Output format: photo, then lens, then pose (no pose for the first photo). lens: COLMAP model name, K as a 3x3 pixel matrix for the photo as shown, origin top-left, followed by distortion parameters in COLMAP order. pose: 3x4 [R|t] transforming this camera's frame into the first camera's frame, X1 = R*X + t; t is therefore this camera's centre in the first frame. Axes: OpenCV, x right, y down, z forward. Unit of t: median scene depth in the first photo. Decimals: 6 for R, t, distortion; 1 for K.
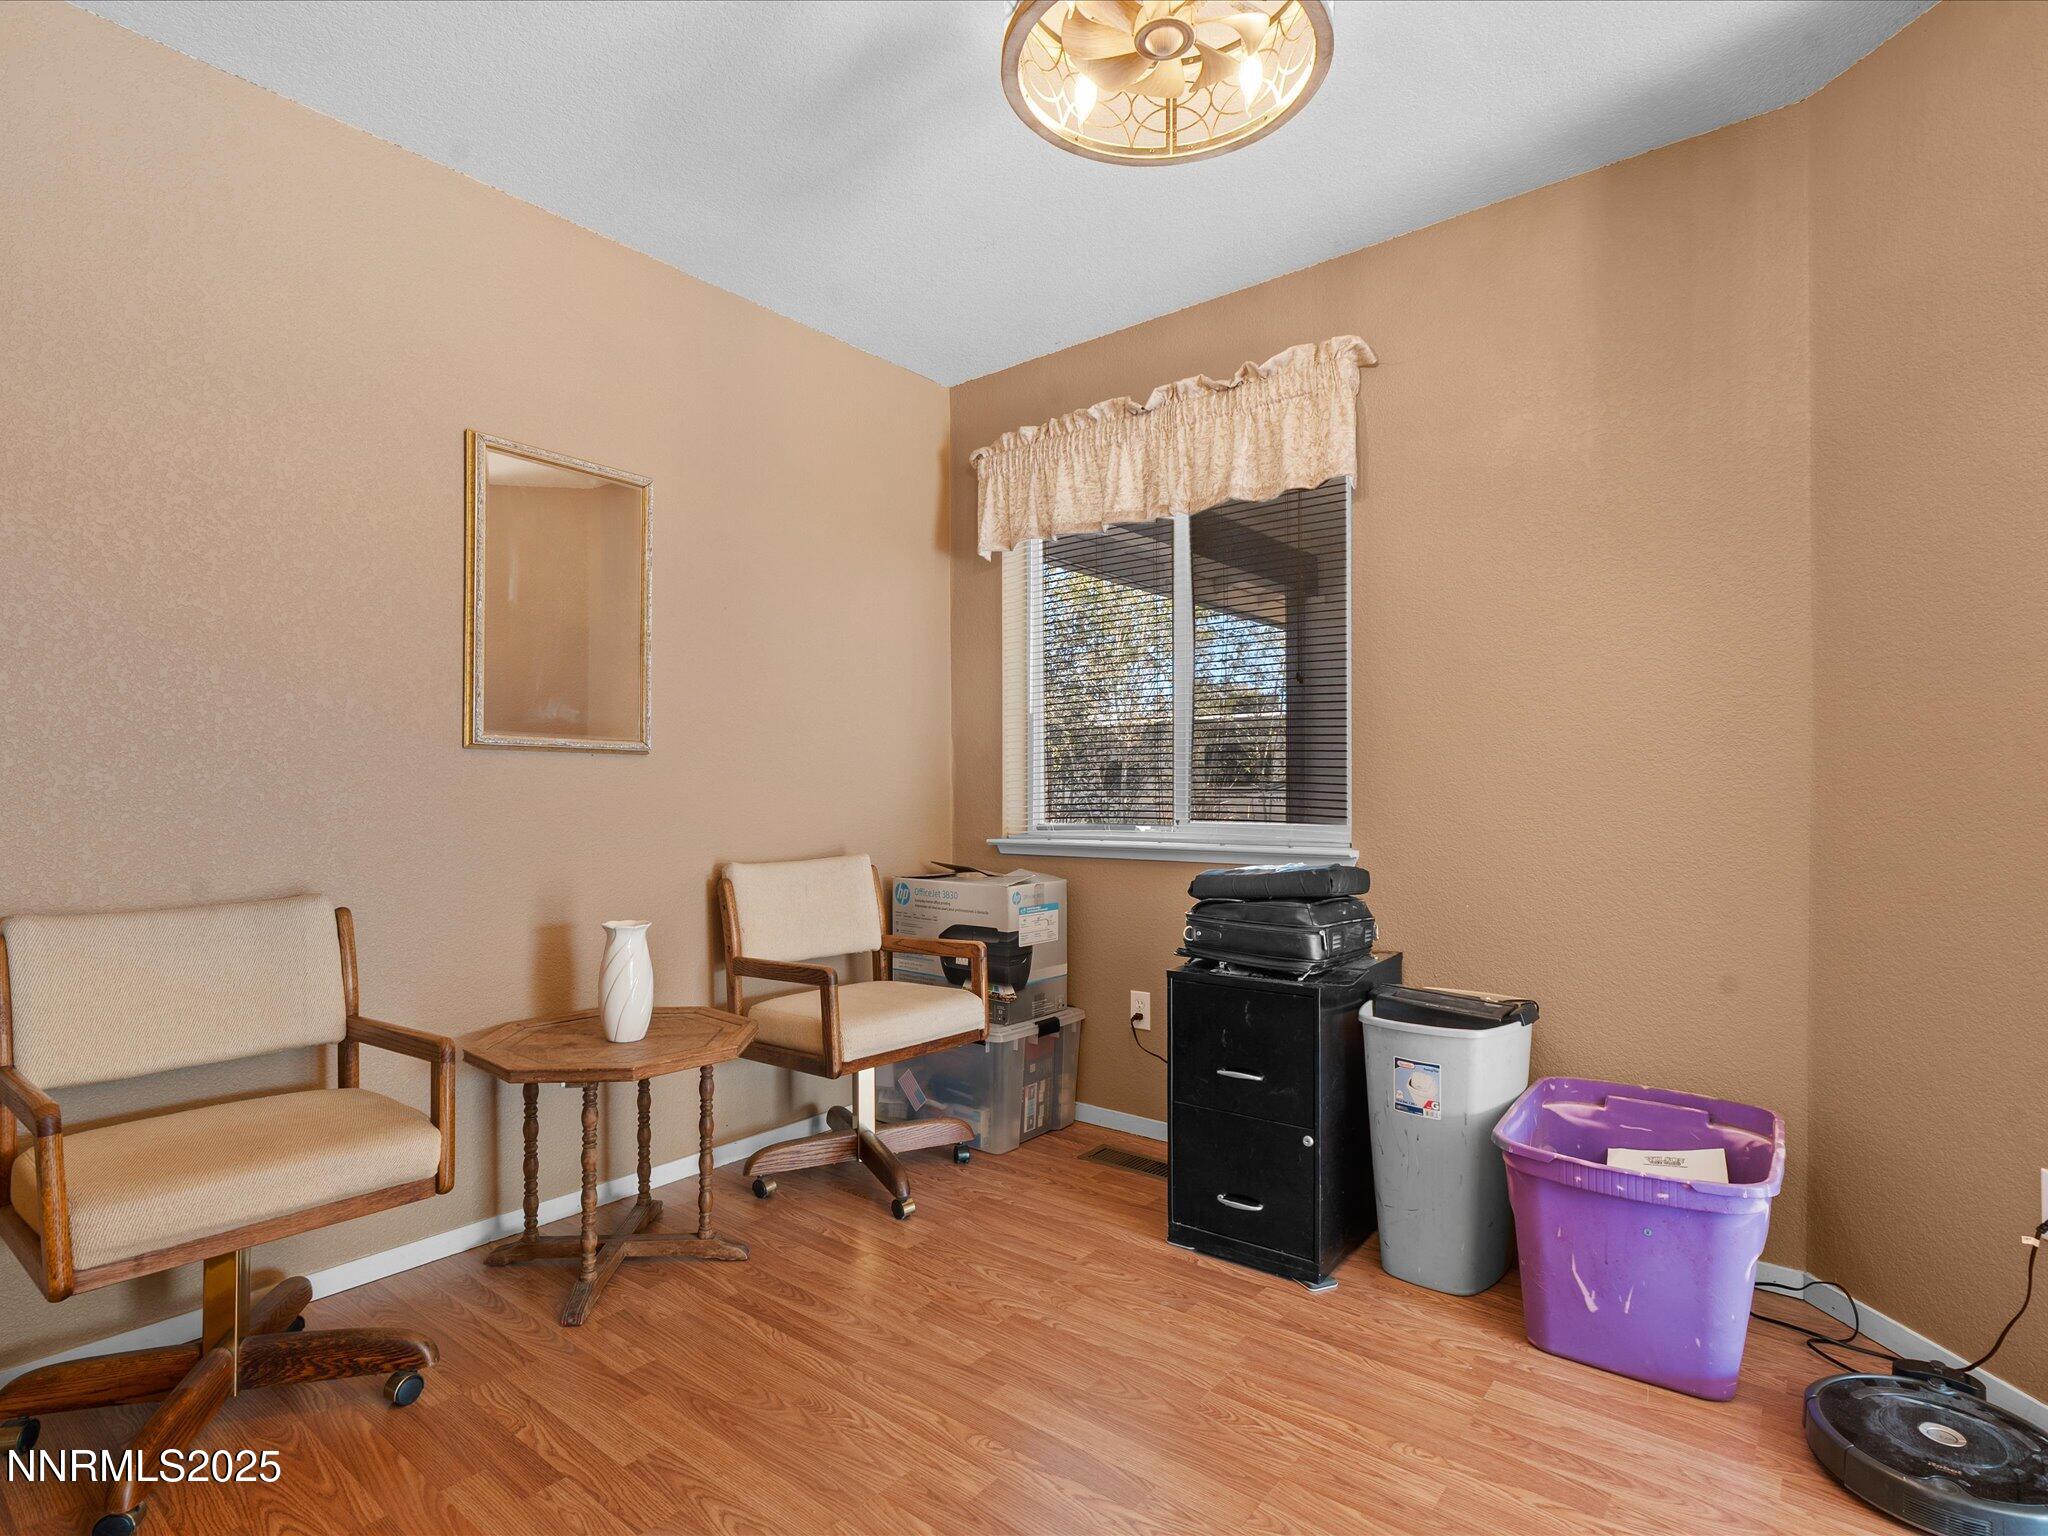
lens RADIAL K [[1042.5, 0, 1013.4], [0, 1042.5, 788.1], [0, 0, 1]] dist [0.002961, 0.001164]
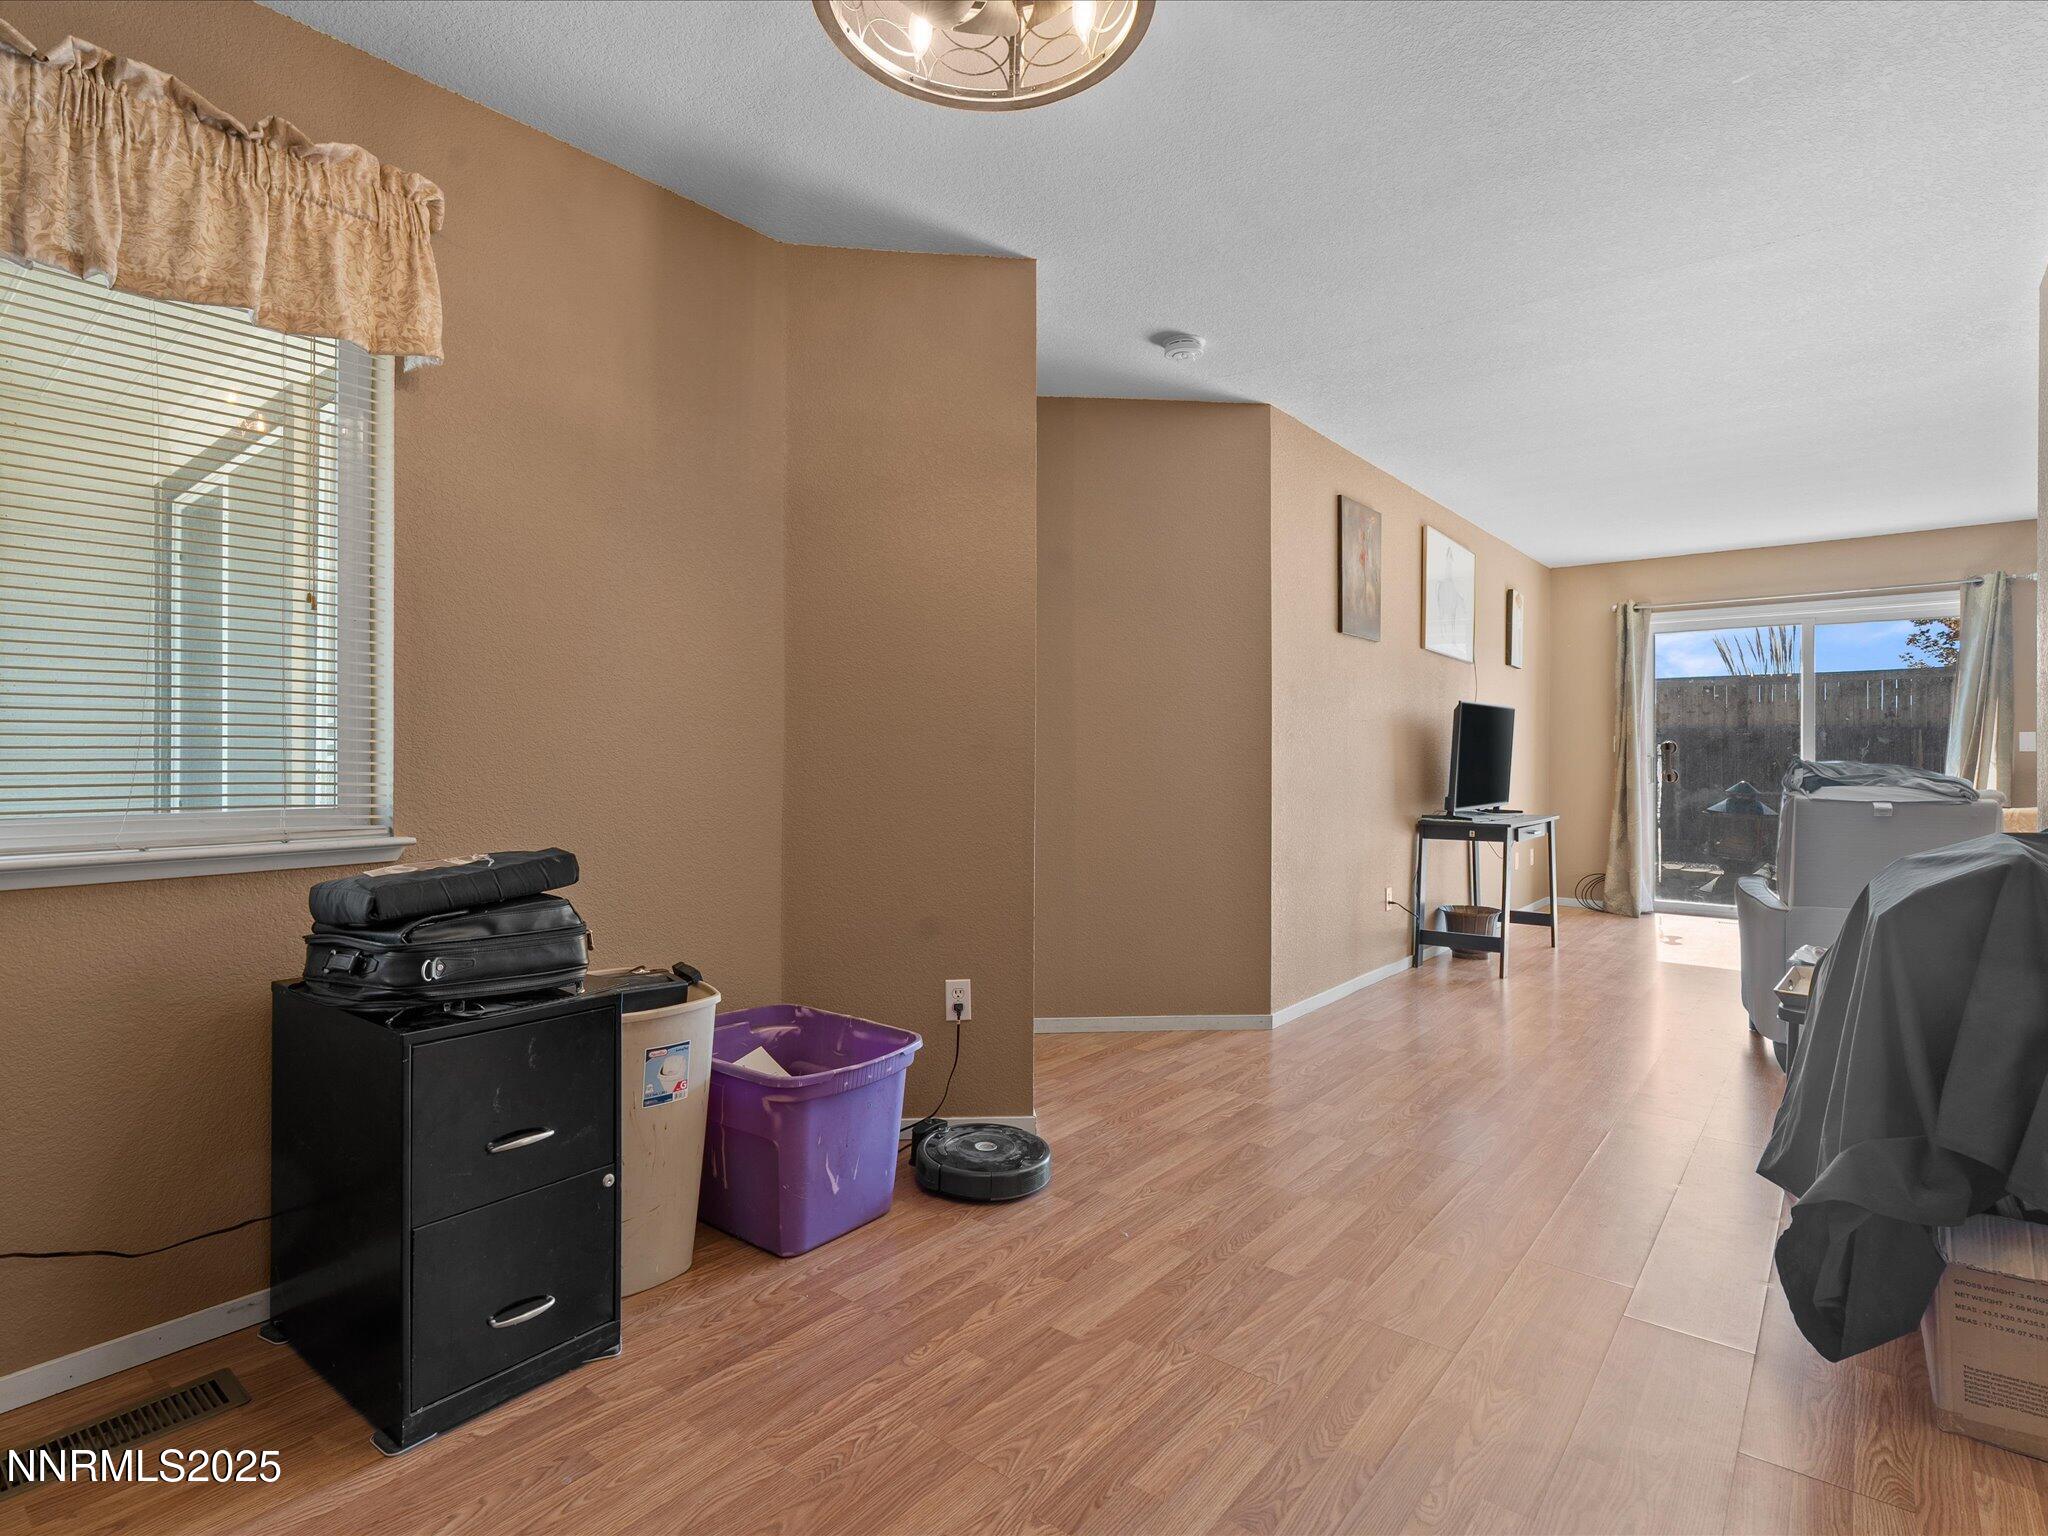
lens RADIAL K [[1042.5, 0, 1010.3], [0, 1042.5, 750.0], [0, 0, 1]] dist [0.002961, 0.001164]
pose [[0.017841, 0.010151, 0.999789, -0.577941], [0.004712, 0.999937, -0.010237, 0.005959], [-0.999830, 0.004893, 0.017792, 0.700304]]
